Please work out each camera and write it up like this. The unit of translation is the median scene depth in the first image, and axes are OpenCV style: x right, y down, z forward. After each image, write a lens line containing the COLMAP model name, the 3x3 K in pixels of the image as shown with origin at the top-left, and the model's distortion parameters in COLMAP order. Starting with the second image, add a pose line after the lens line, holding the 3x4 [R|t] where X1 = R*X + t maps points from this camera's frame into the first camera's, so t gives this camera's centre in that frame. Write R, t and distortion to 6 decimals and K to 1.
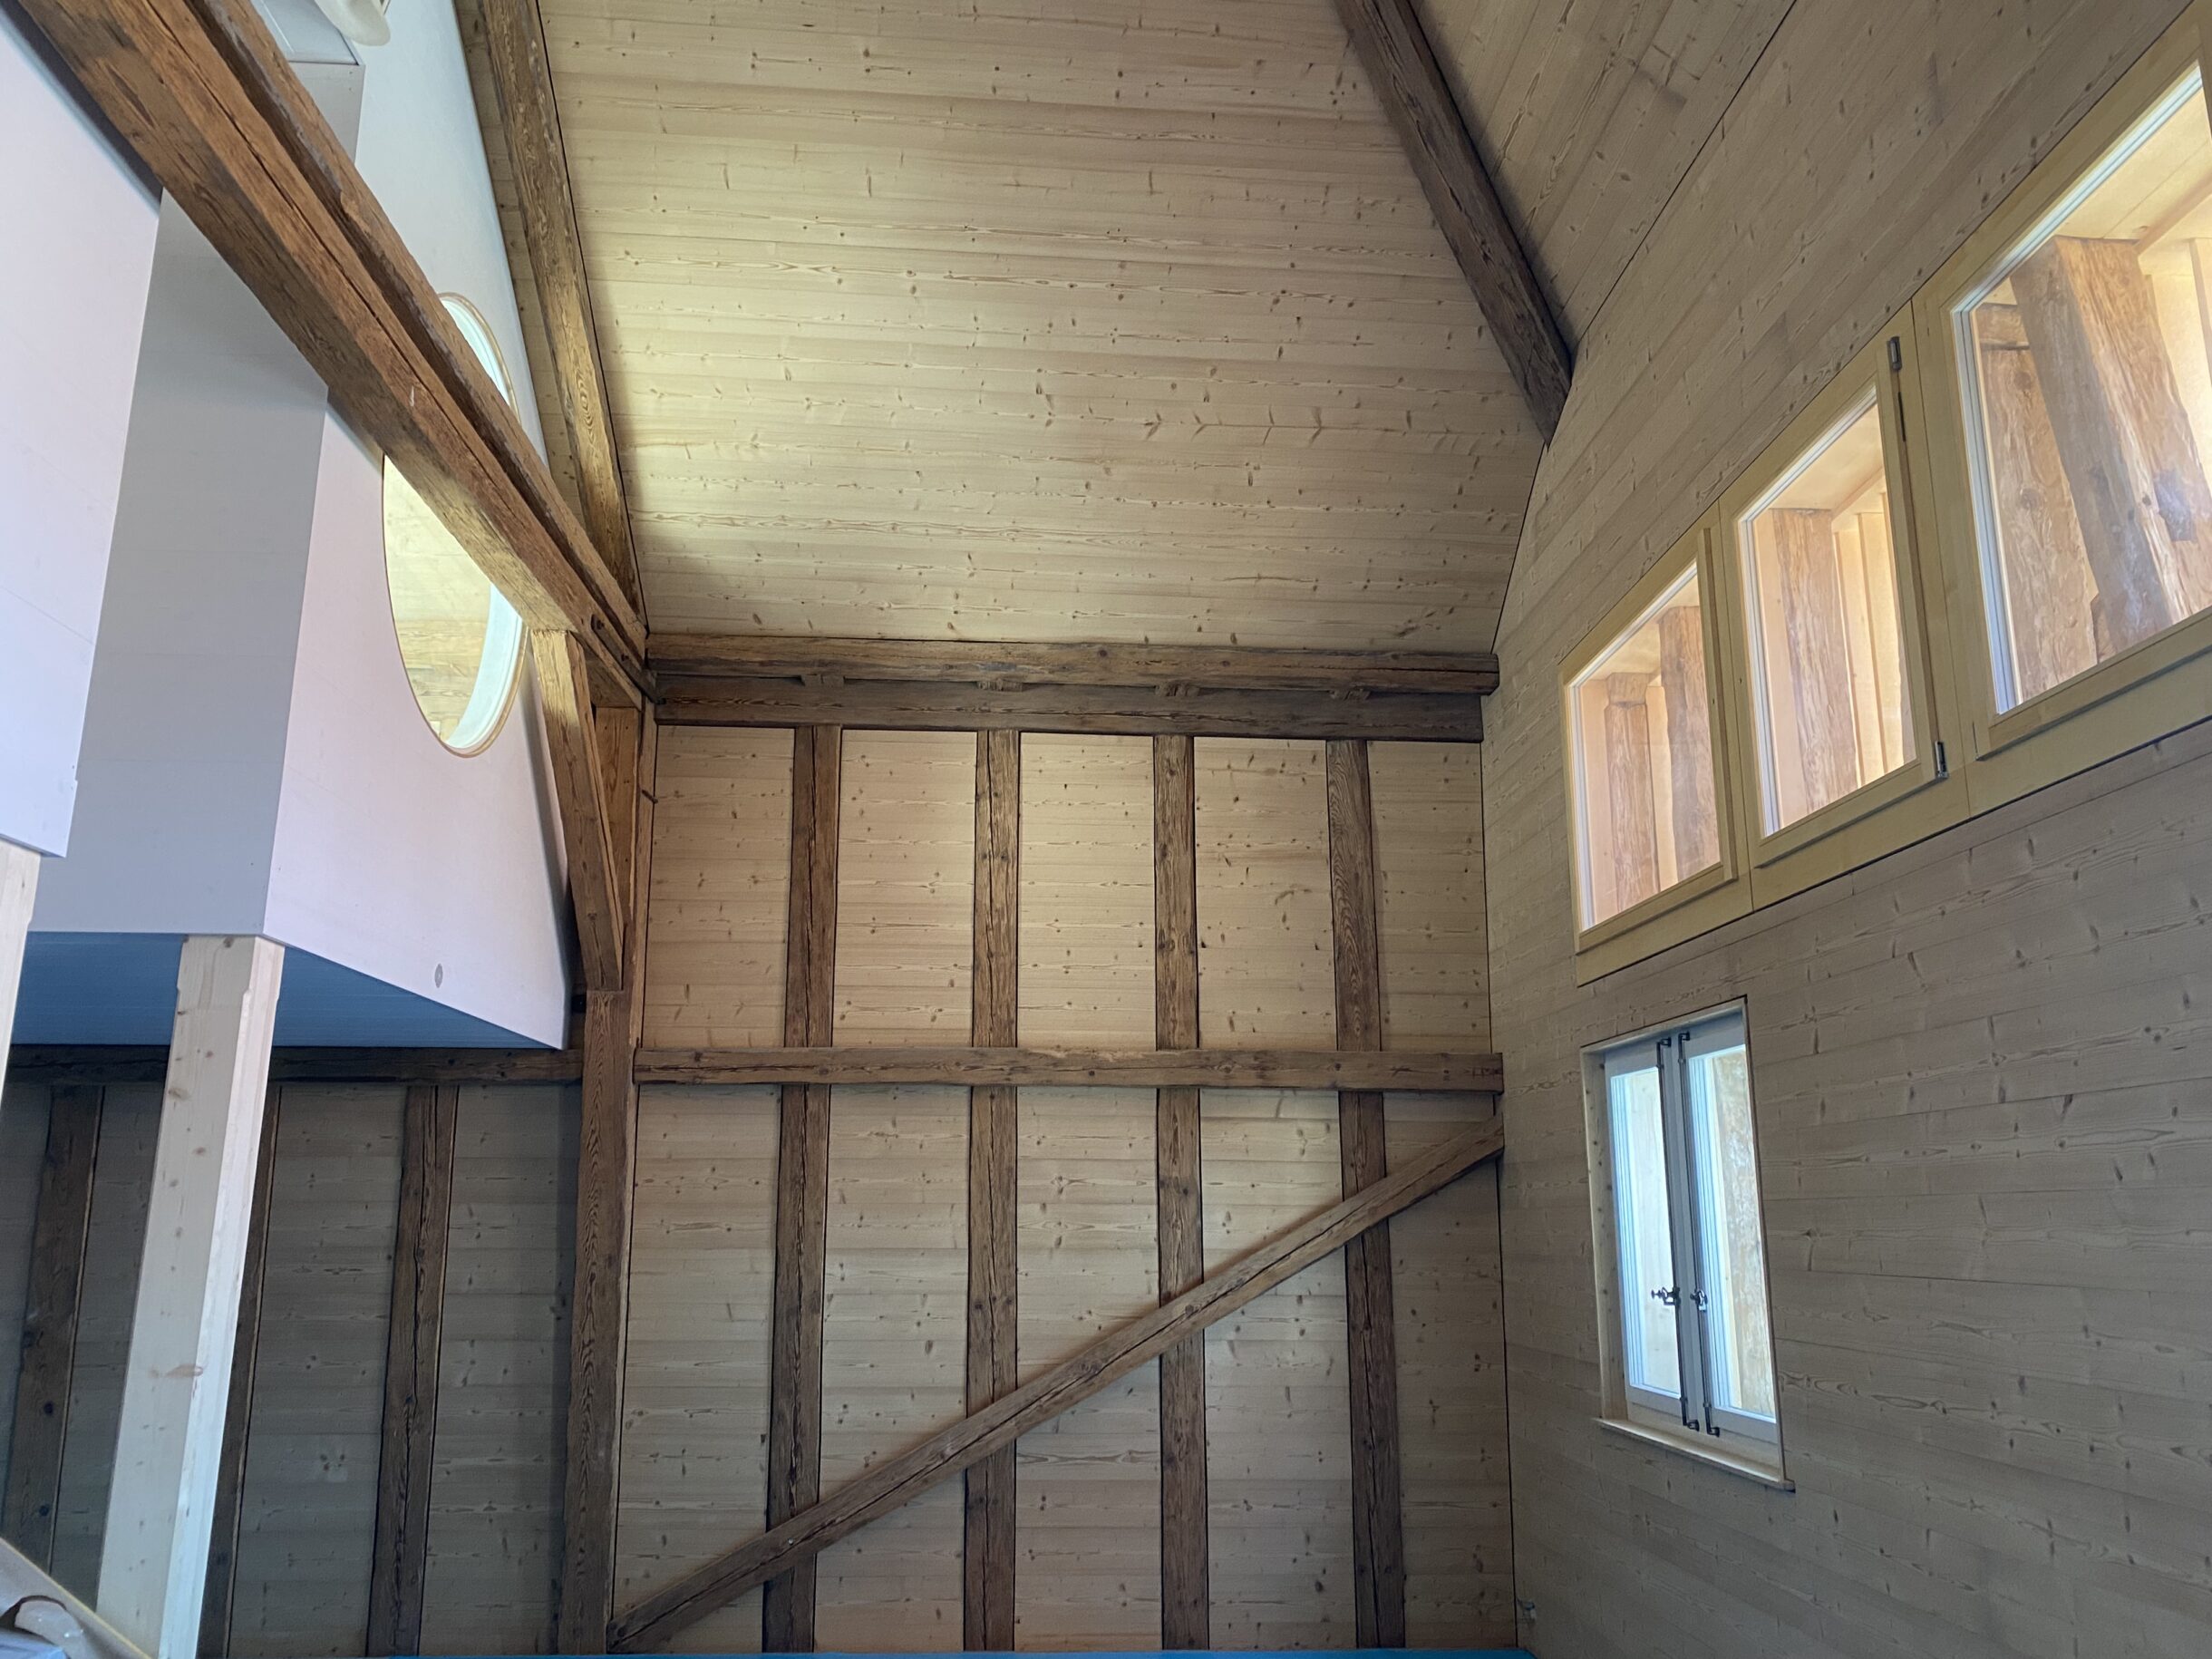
lens RADIAL K [[1688.8, 0, 1111.8], [0, 1688.8, 792.9], [0, 0, 1]] dist [0.073939, -0.139755]
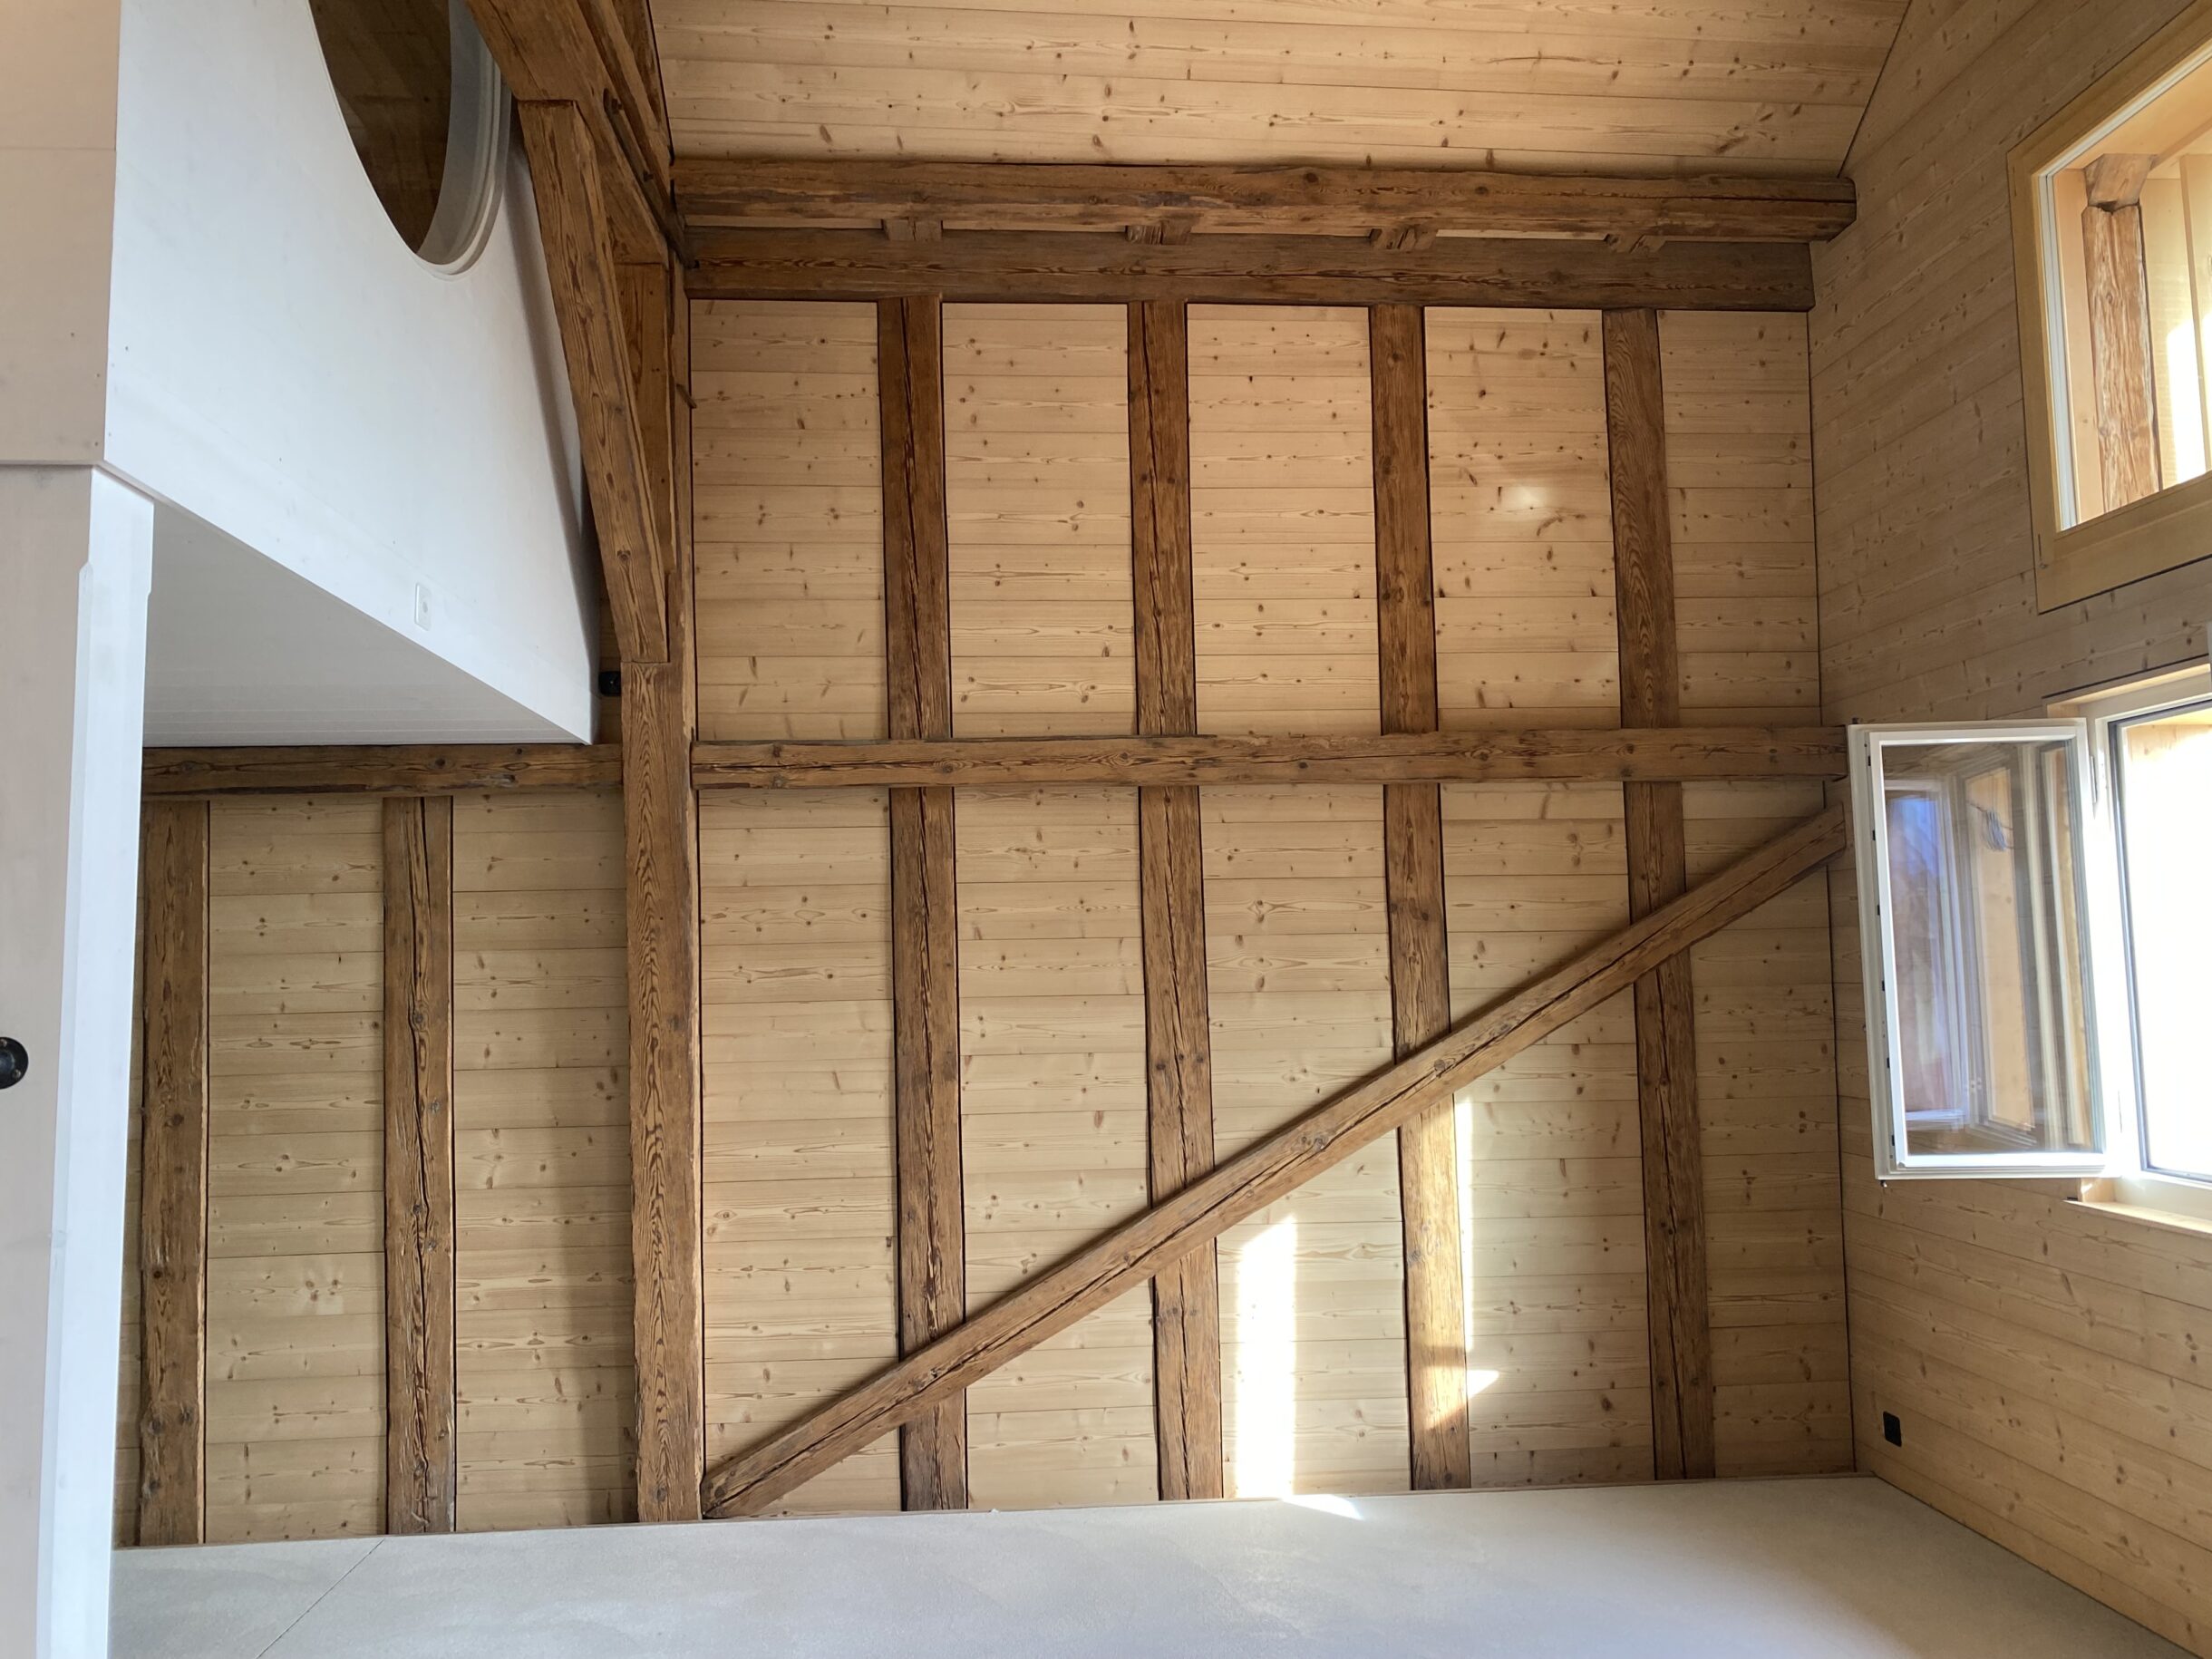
lens RADIAL K [[1700.8, 0, 1108.6], [0, 1700.8, 778.9], [0, 0, 1]] dist [0.129374, -0.311136]
pose [[0.999635, -0.023187, 0.013869, -0.108667], [0.021076, 0.990386, 0.136714, 0.067982], [-0.016905, -0.136371, 0.990514, 0.256297]]
